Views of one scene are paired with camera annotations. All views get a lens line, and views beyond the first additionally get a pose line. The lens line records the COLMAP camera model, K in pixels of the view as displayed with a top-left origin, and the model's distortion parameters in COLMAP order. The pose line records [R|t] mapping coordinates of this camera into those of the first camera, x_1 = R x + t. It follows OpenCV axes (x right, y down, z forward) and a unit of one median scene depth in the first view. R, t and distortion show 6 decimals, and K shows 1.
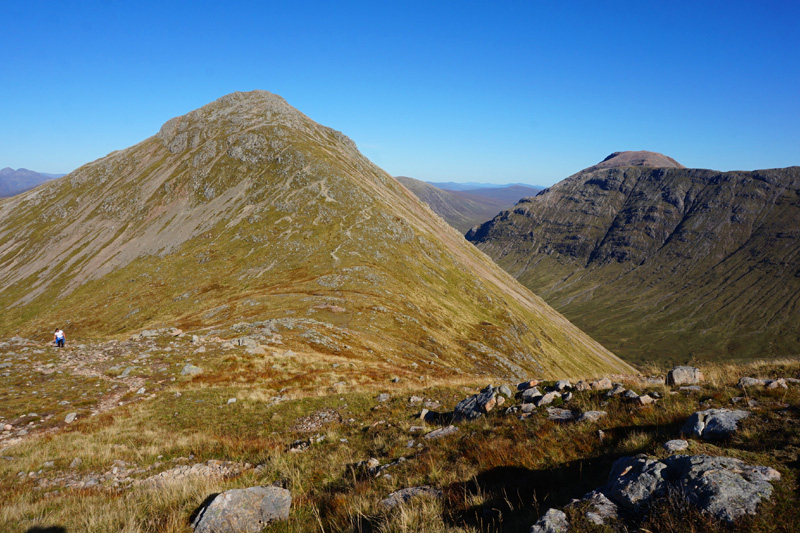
lens RADIAL K [[545.0, 0, 400.0], [0, 545.0, 266.5], [0, 0, 1]] dist [-0.064144, 0.048663]
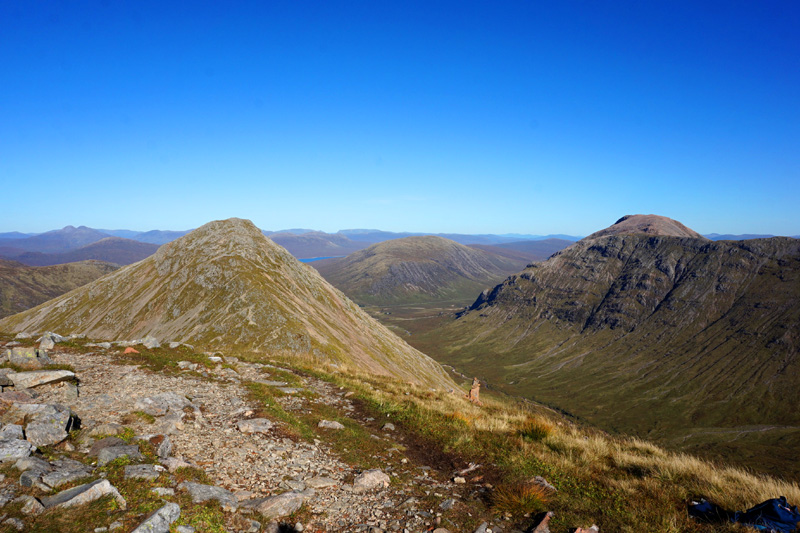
lens RADIAL K [[545.0, 0, 400.0], [0, 545.0, 266.5], [0, 0, 1]] dist [-0.064144, 0.048663]
pose [[0.997009, -0.005509, -0.077084, 0.081023], [-0.001708, 0.995642, -0.093246, -0.030538], [0.077262, 0.093098, 0.992655, -0.085664]]
